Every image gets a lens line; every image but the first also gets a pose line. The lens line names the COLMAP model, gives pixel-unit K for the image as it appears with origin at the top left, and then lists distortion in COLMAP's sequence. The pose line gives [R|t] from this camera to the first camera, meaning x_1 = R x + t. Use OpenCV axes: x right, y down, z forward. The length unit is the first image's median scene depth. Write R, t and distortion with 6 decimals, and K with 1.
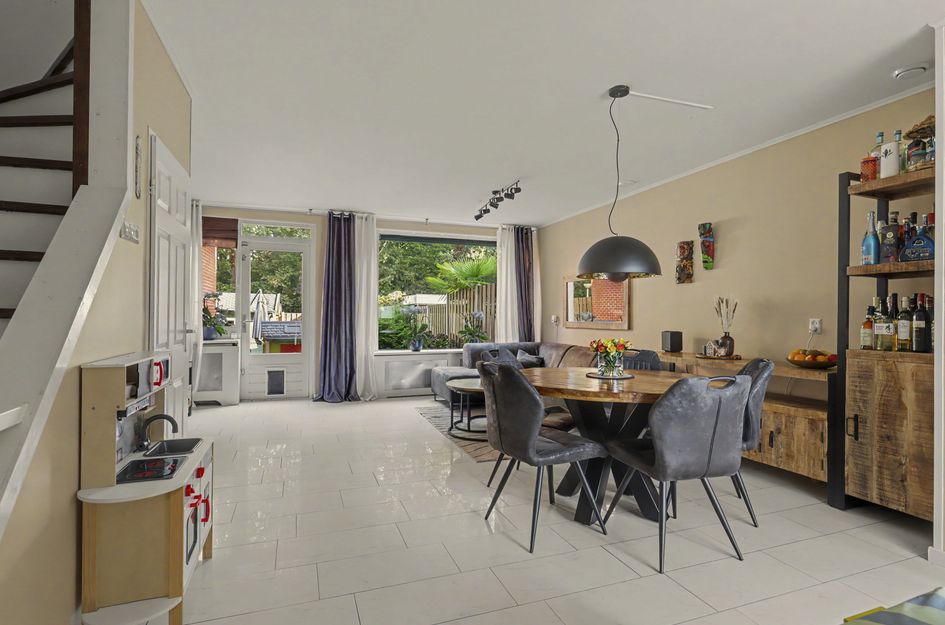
lens RADIAL K [[467.8, 0, 472.5], [0, 467.8, 312.5], [0, 0, 1]] dist [-0.001694, 0.000212]
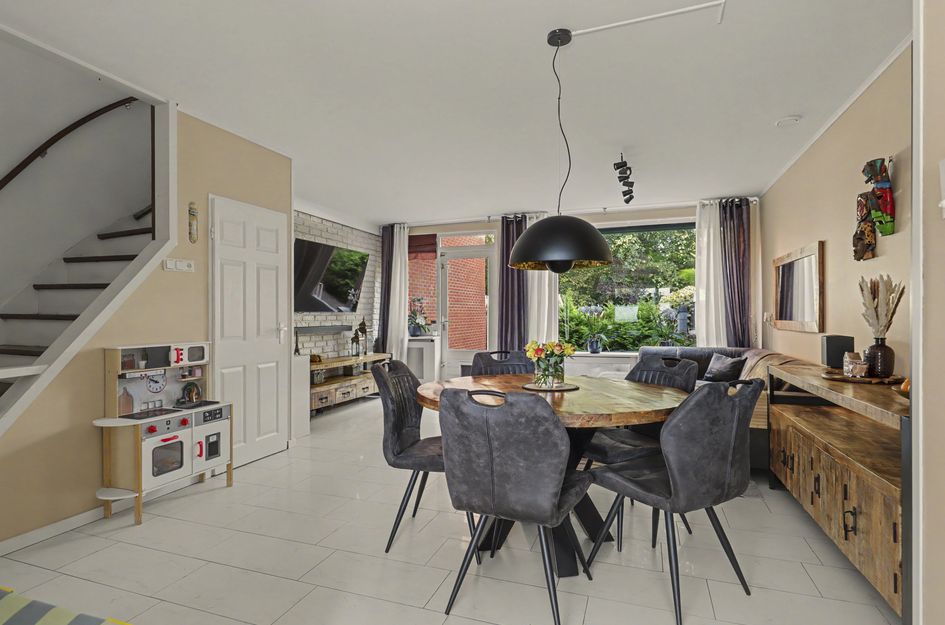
lens RADIAL K [[491.2, 0, 472.3], [0, 491.2, 316.7], [0, 0, 1]] dist [-0.000967, 0.000184]
pose [[0.765459, -0.007967, -0.643436, 0.355939], [0.014221, 0.999889, 0.004537, 0.003243], [0.643328, -0.012623, 0.765487, 0.113297]]
